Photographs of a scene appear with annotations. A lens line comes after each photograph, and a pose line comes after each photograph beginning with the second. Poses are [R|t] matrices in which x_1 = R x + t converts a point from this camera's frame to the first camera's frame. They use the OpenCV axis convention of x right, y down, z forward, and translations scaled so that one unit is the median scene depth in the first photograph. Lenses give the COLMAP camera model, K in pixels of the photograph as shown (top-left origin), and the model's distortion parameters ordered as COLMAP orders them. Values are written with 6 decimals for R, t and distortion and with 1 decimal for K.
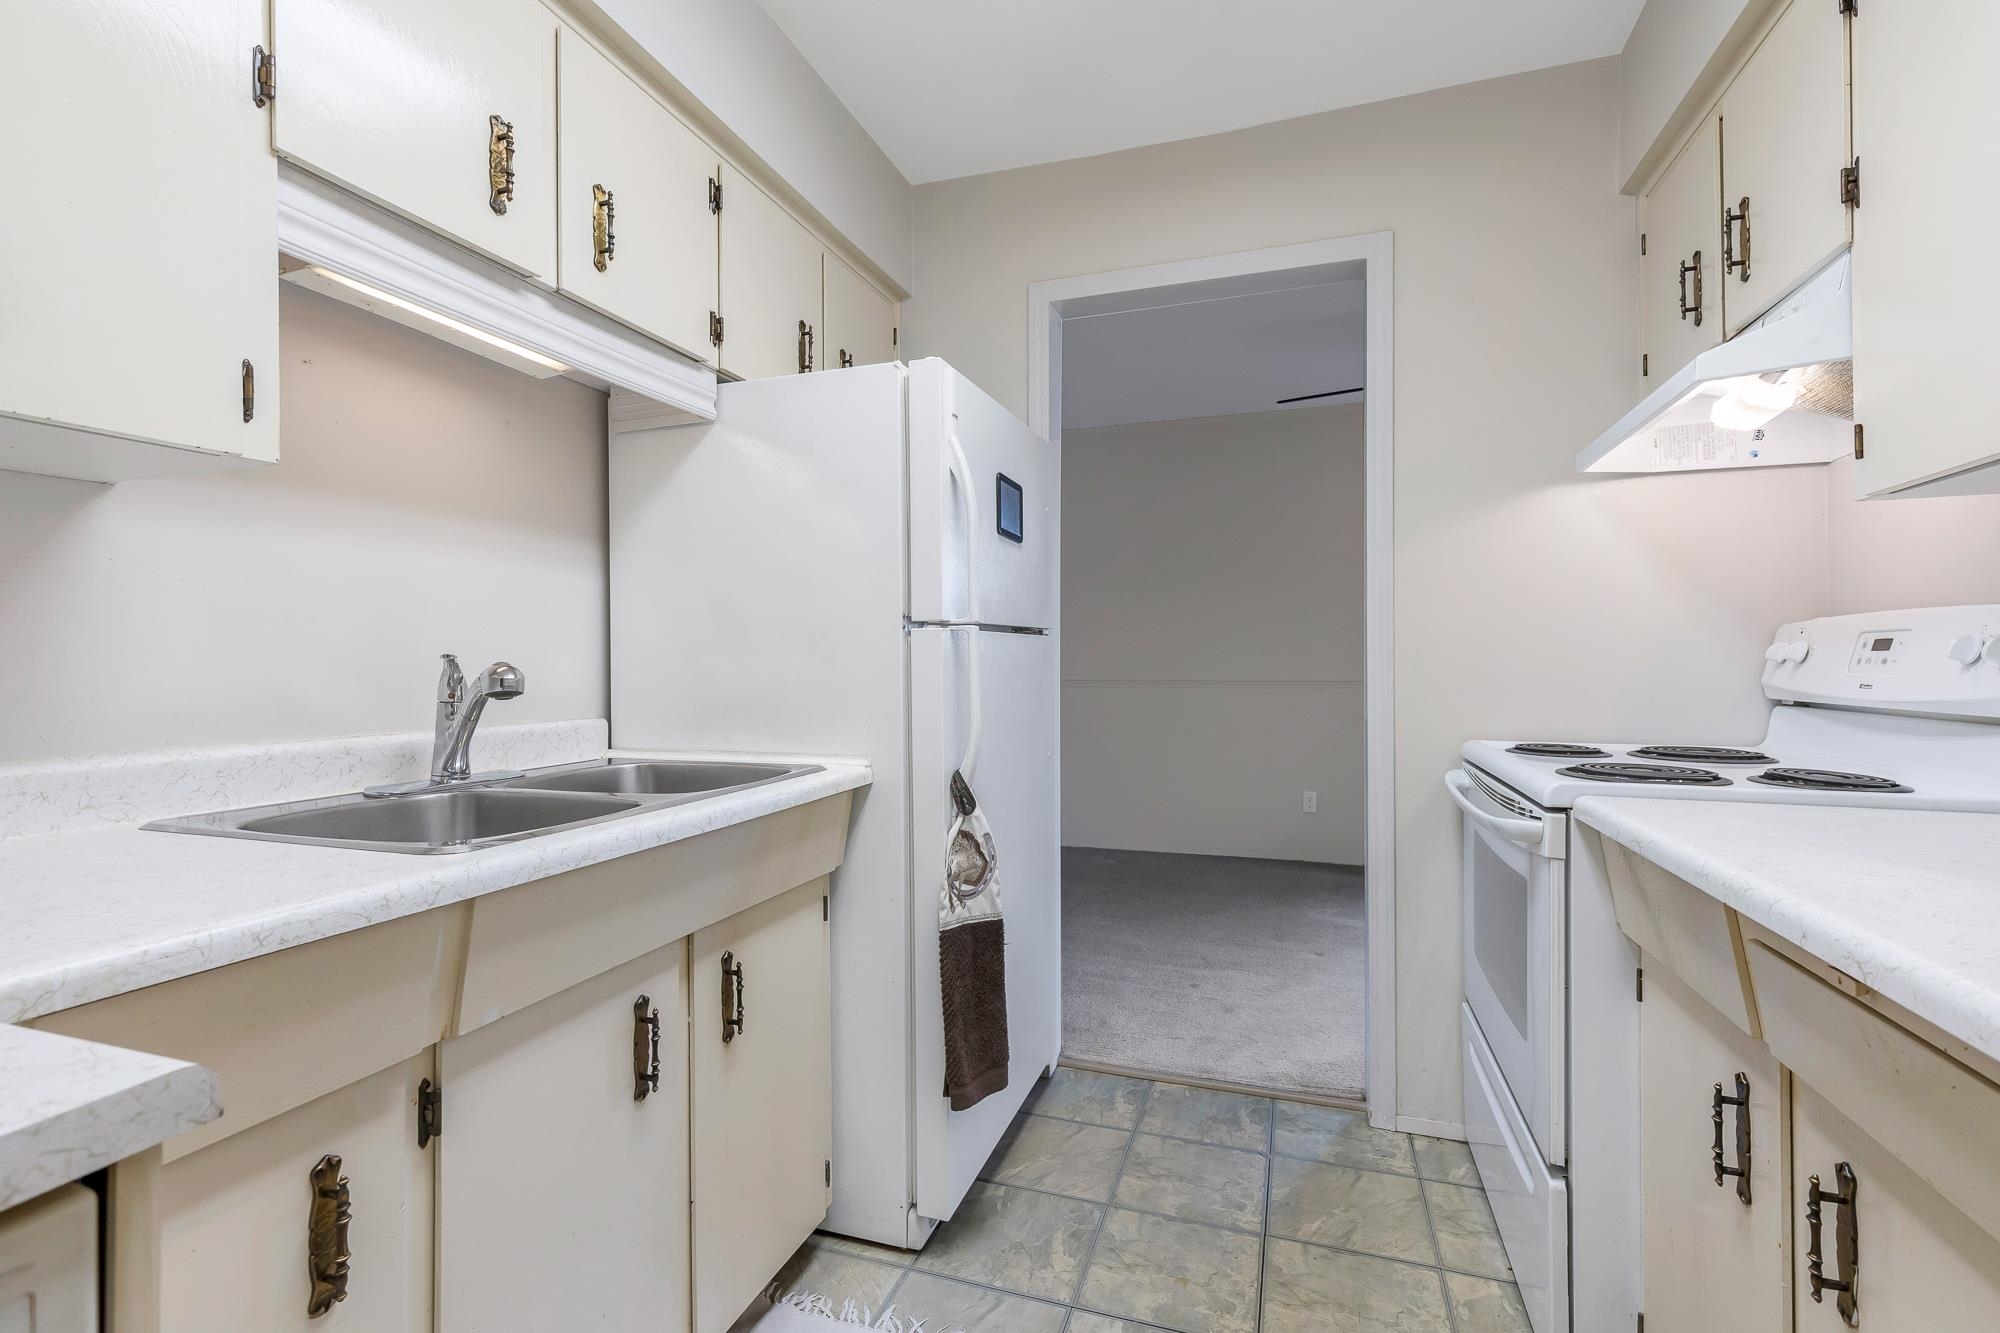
lens RADIAL K [[937.3, 0, 1001.0], [0, 937.3, 632.5], [0, 0, 1]] dist [0.010900, -0.004223]
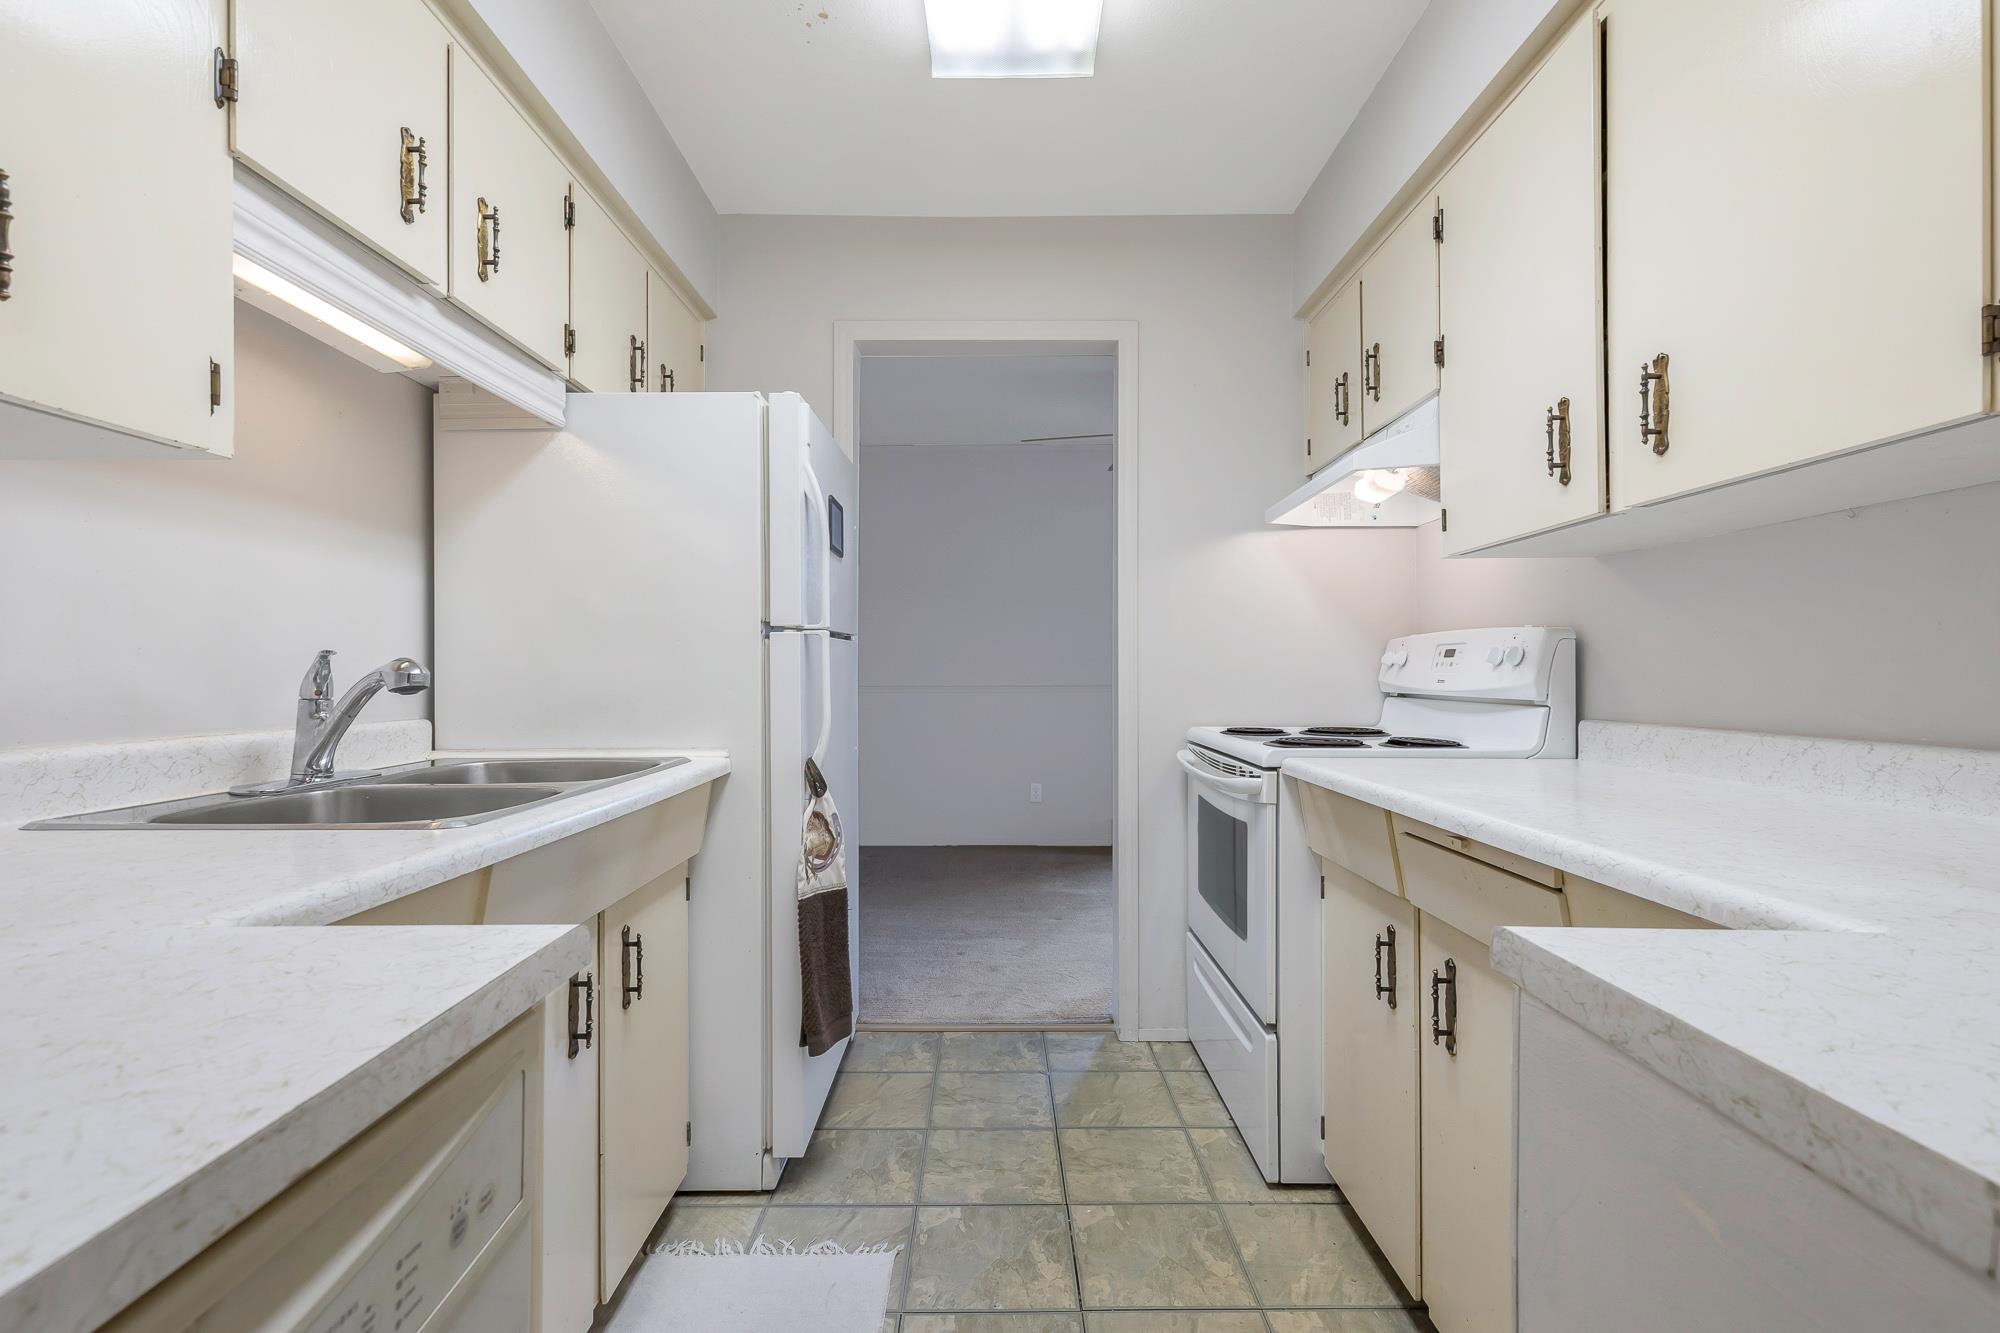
lens RADIAL K [[937.3, 0, 1027.7], [0, 937.3, 626.9], [0, 0, 1]] dist [0.010900, -0.004223]
pose [[0.938650, 0.017637, 0.344419, -0.194201], [-0.011745, 0.999747, -0.019186, 0.007398], [-0.344670, 0.013964, 0.938620, -0.155756]]
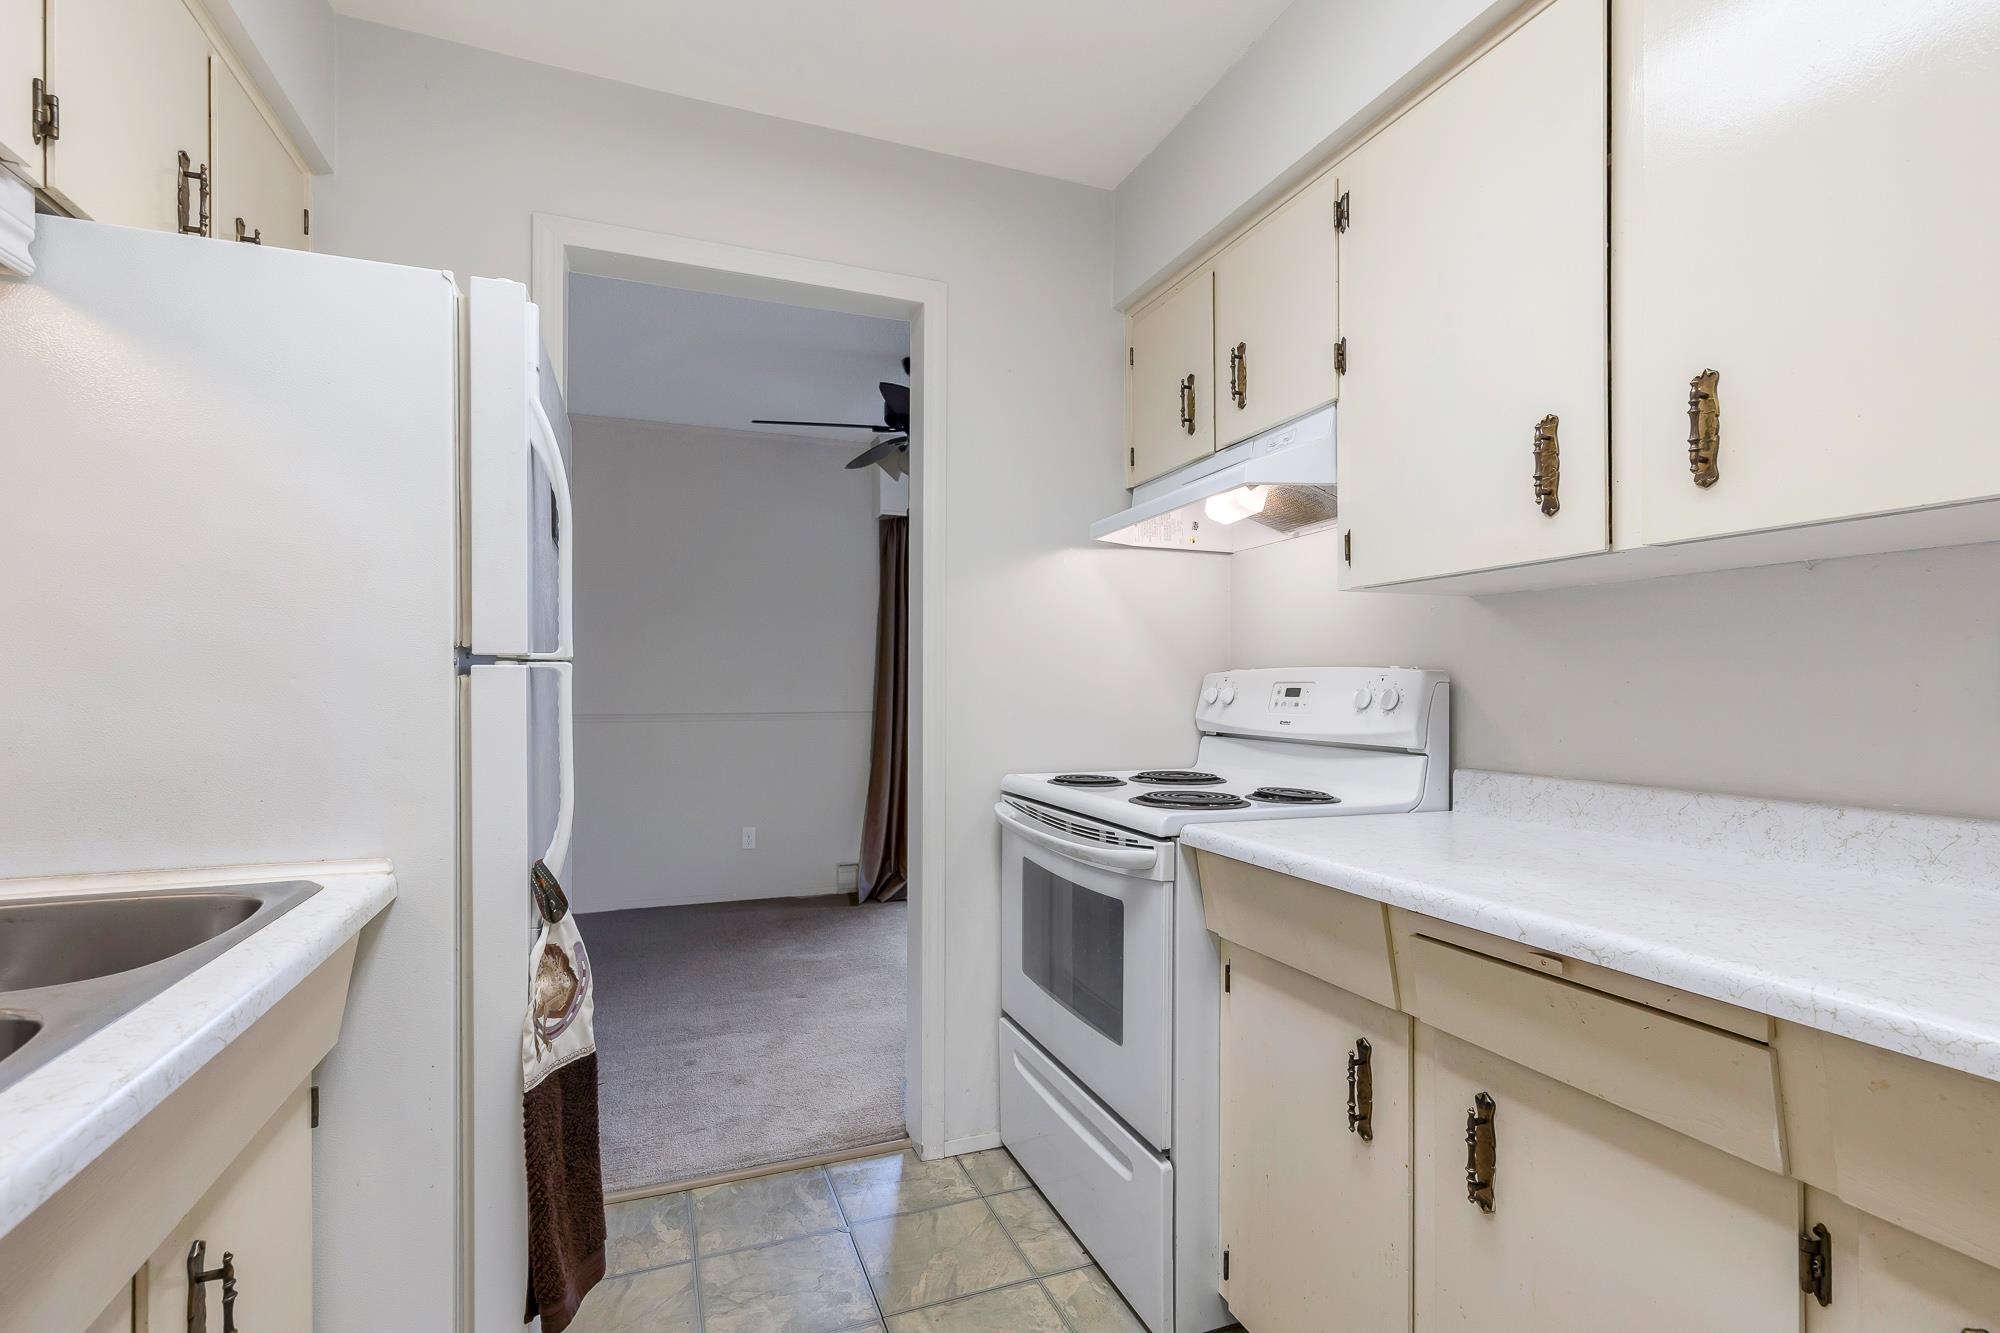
lens RADIAL K [[937.3, 0, 1035.5], [0, 937.3, 665.6], [0, 0, 1]] dist [0.010900, -0.004223]
pose [[0.752684, 0.020713, 0.658055, -0.240837], [-0.027564, 0.999620, 0.000064, -0.015303], [-0.657804, -0.018187, 0.752969, 0.207627]]
